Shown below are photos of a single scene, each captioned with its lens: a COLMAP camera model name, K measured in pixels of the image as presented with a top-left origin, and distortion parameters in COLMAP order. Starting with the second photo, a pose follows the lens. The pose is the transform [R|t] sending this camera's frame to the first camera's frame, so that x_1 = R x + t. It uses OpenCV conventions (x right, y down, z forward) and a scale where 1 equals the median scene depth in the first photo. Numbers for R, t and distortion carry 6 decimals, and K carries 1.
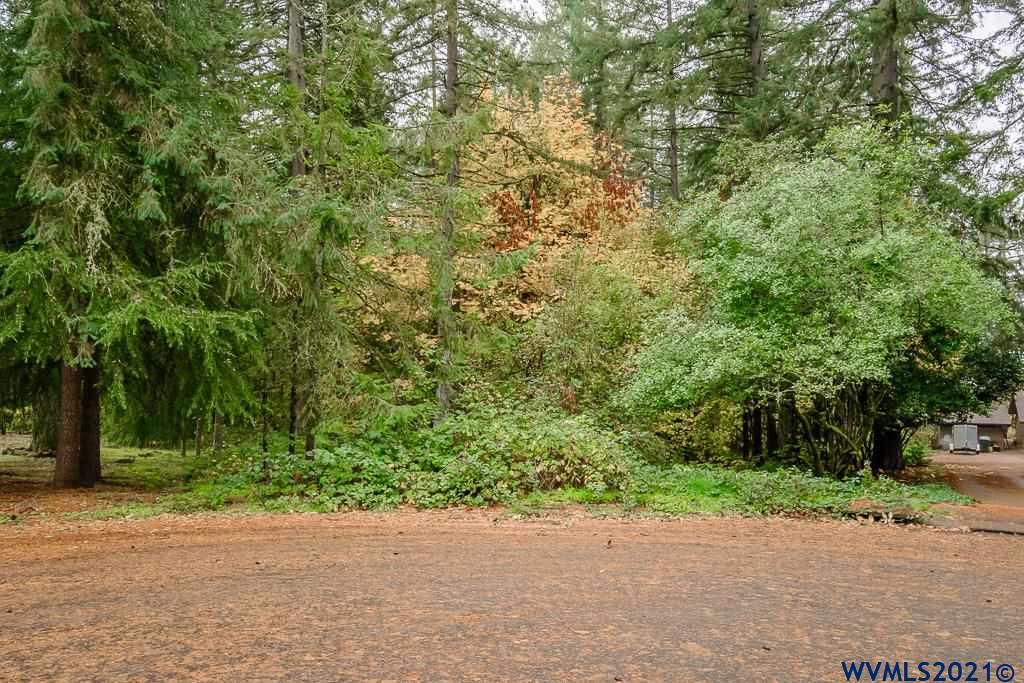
lens RADIAL K [[783.5, 0, 511.2], [0, 783.5, 345.3], [0, 0, 1]] dist [0.001609, 0.002879]
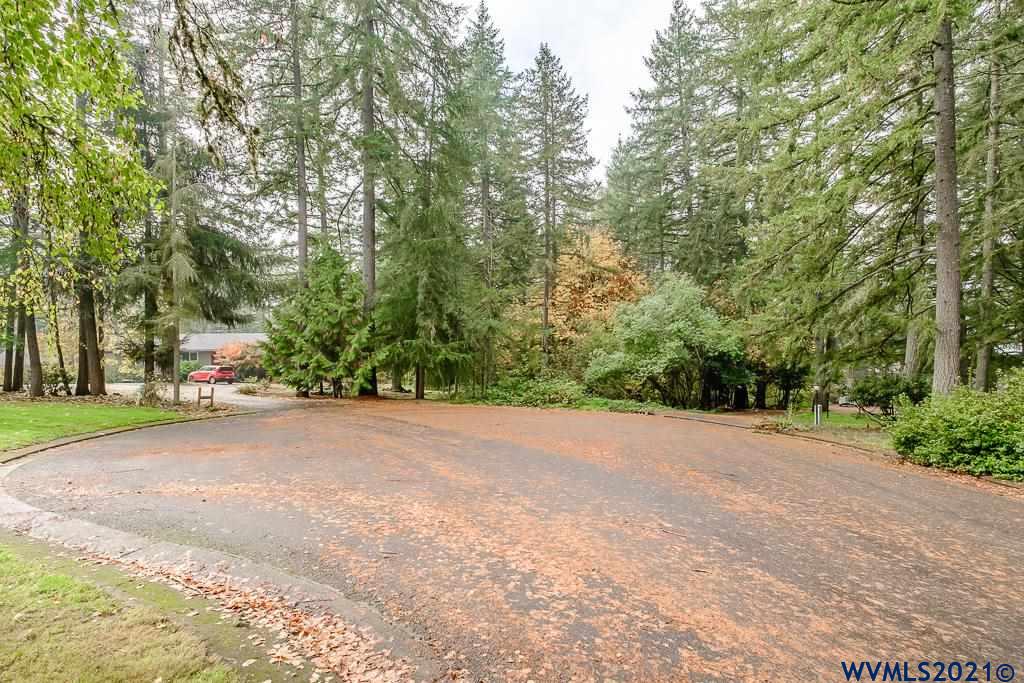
lens RADIAL K [[440.4, 0, 513.8], [0, 440.4, 339.5], [0, 0, 1]] dist [0.000415, 0.000003]
pose [[0.977377, 0.002007, -0.211497, 0.314863], [-0.001785, 0.999998, 0.001242, -0.105901], [0.211499, -0.000836, 0.977378, -1.006247]]
